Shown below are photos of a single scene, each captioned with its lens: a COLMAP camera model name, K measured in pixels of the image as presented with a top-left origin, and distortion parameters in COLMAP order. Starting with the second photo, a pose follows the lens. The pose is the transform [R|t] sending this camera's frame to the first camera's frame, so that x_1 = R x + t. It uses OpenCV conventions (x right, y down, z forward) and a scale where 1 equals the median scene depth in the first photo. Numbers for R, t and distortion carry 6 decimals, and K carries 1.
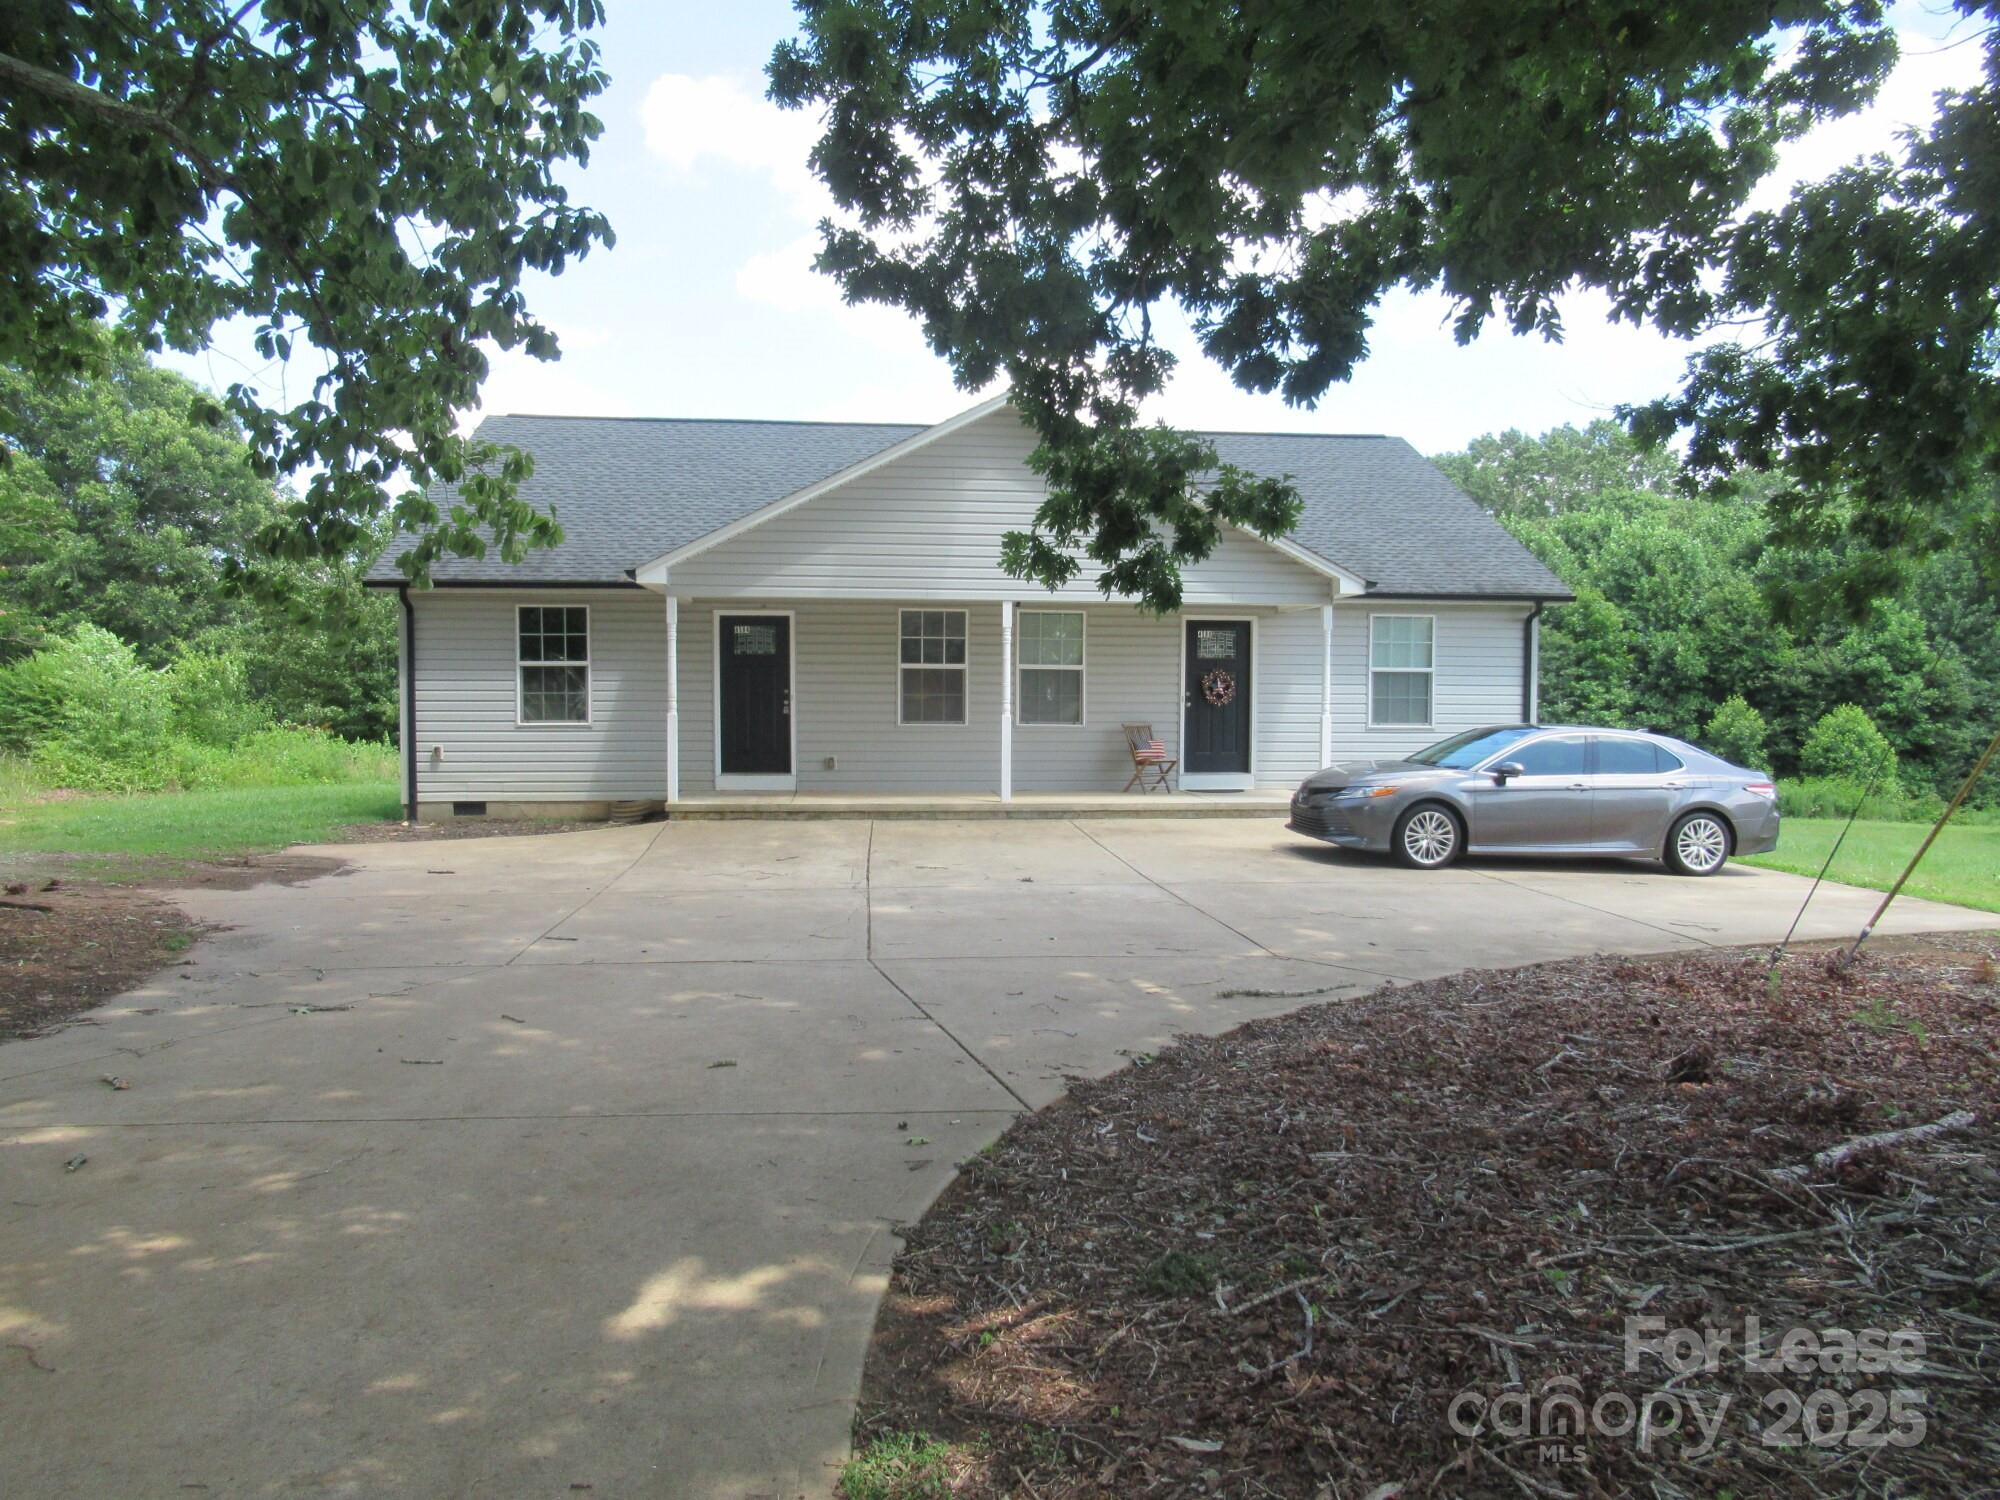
lens RADIAL K [[1506.5, 0, 987.1], [0, 1506.5, 747.4], [0, 0, 1]] dist [-0.007266, 0.007073]
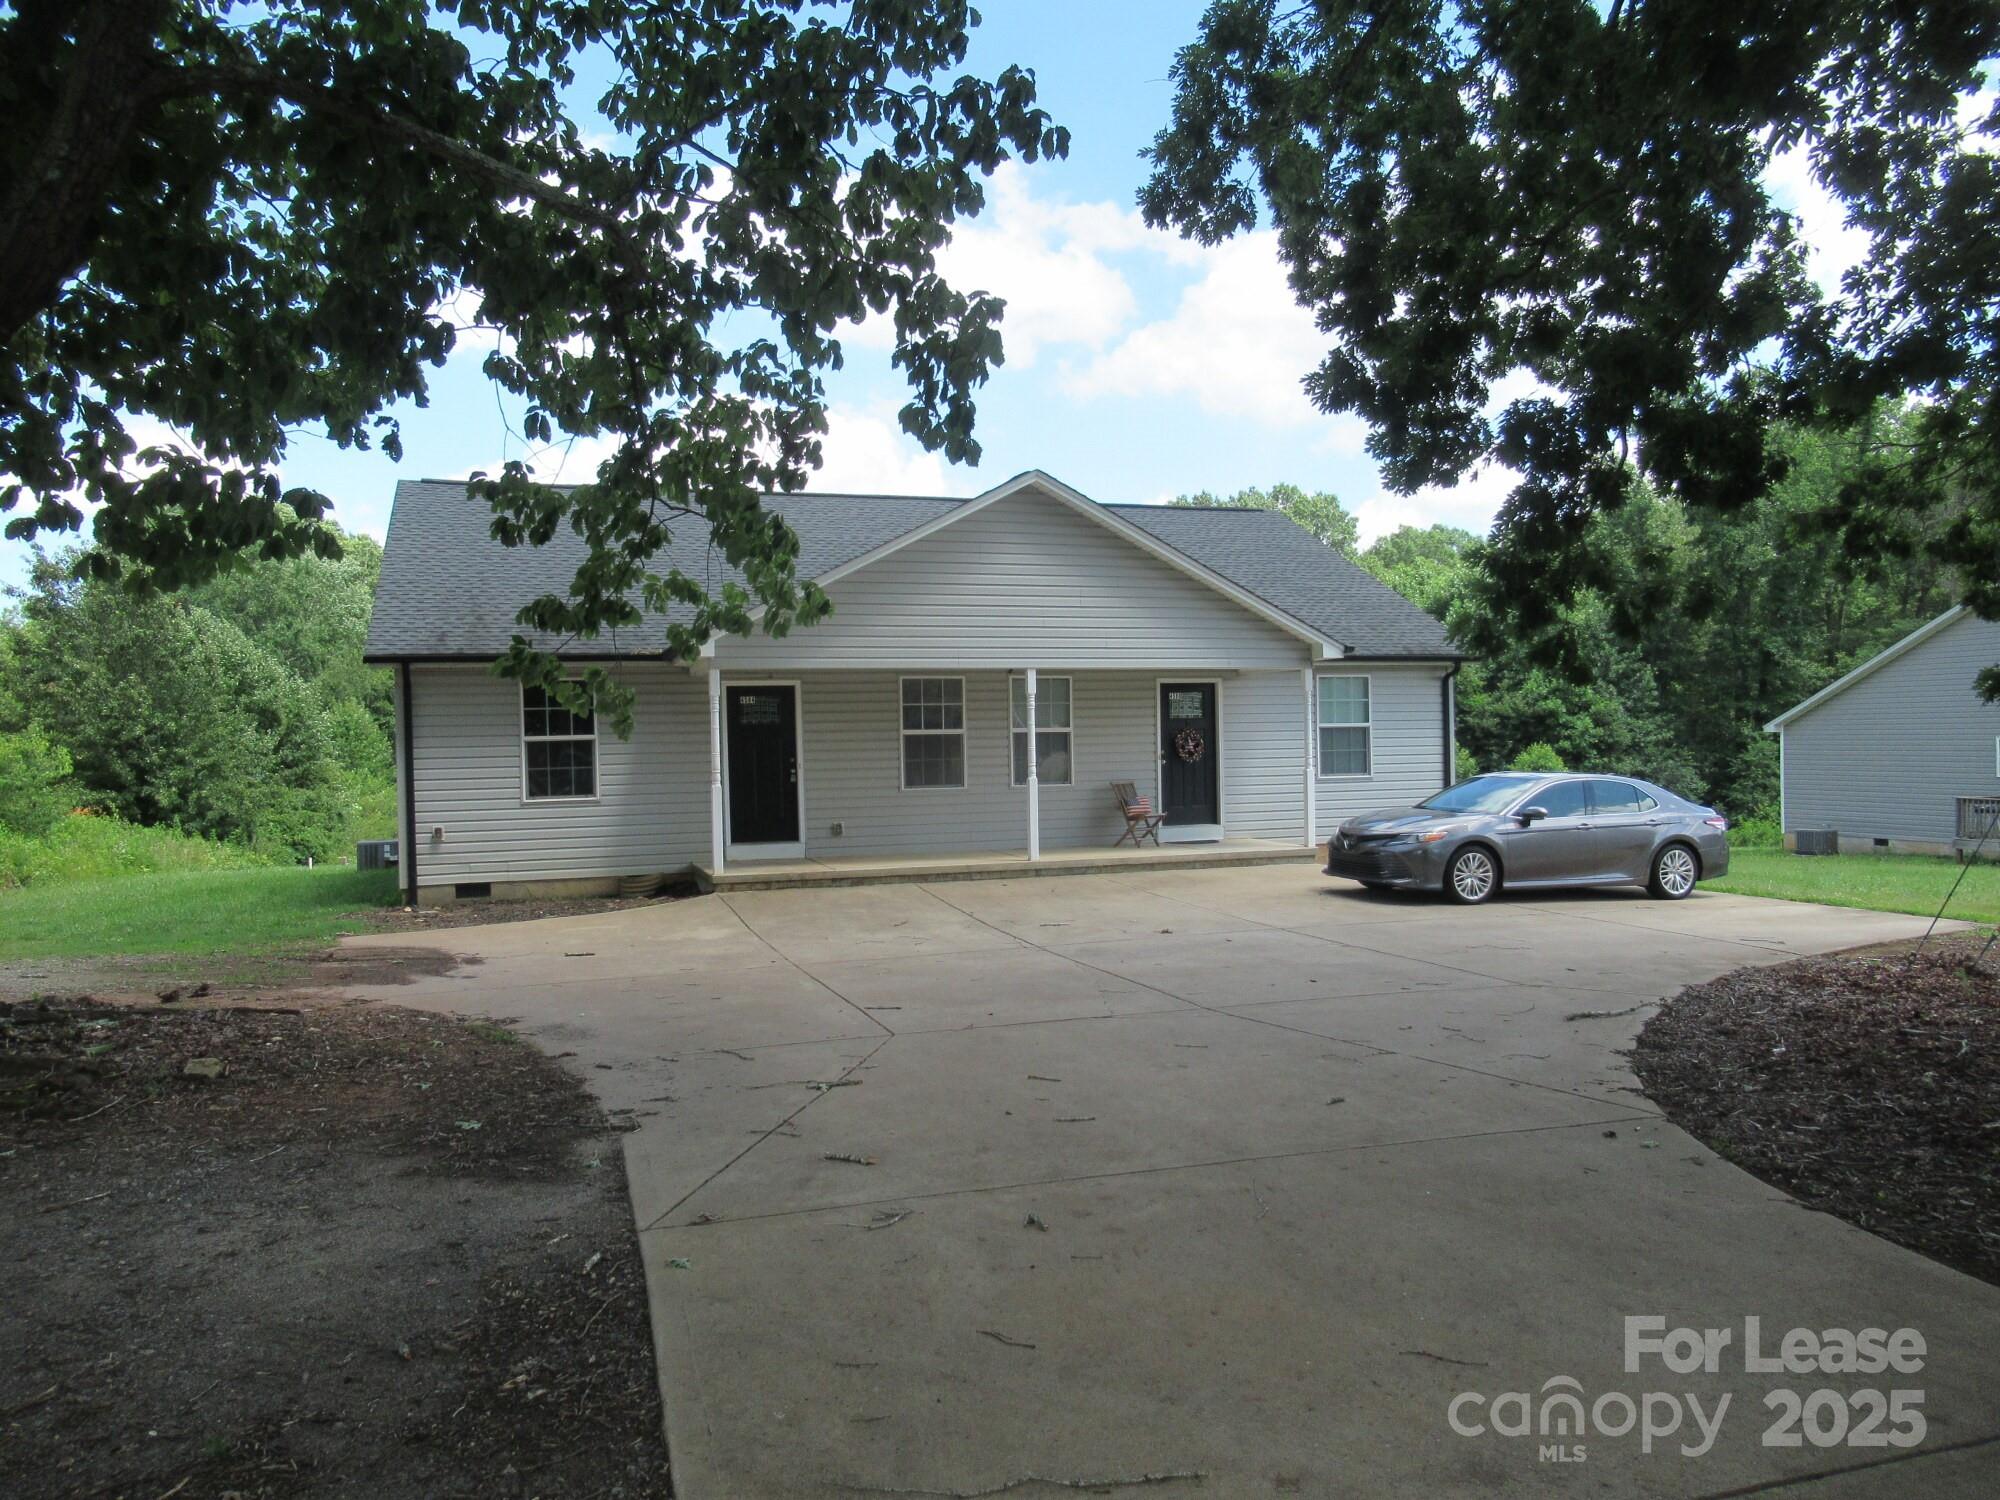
lens RADIAL K [[1506.5, 0, 1000.2], [0, 1506.5, 712.0], [0, 0, 1]] dist [-0.007266, 0.007073]
pose [[0.978217, -0.020927, 0.206527, -0.204507], [0.033429, 0.997801, -0.057232, -0.006899], [-0.204875, 0.062889, 0.976766, -0.018026]]
